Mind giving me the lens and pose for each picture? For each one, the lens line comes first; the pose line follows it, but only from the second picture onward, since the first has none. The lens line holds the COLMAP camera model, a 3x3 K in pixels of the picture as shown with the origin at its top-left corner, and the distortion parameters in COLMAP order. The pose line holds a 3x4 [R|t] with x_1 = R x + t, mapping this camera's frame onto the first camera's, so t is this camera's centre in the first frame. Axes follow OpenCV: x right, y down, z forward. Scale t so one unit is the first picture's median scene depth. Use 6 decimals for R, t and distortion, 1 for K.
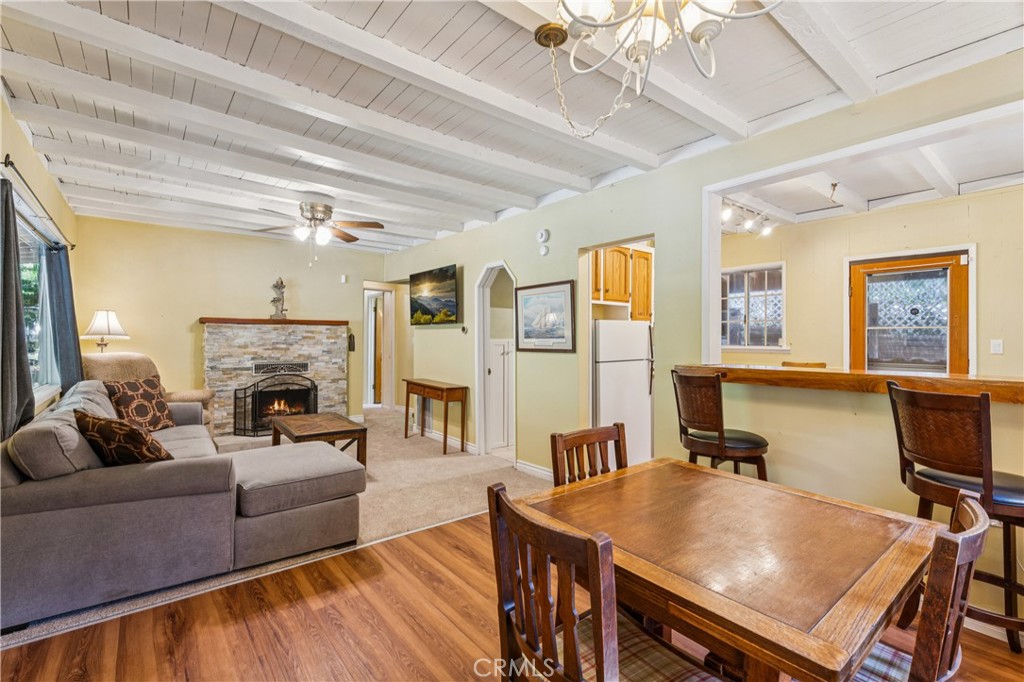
lens RADIAL K [[455.3, 0, 512.0], [0, 455.3, 341.0], [0, 0, 1]] dist [0.000138, 0.000053]
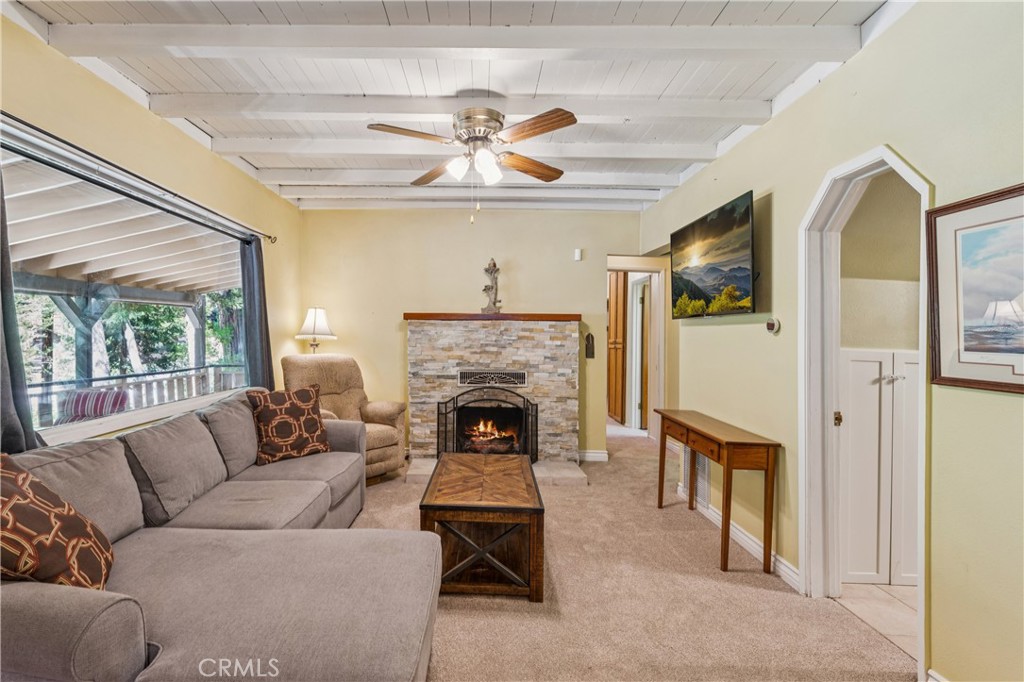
lens RADIAL K [[438.6, 0, 512.0], [0, 438.6, 341.0], [0, 0, 1]] dist [0.030681, 0.000173]
pose [[0.765487, 0.015646, -0.643261, -0.012745], [-0.012659, 0.999877, 0.009255, -0.009375], [0.643327, 0.001059, 0.765591, 0.462899]]
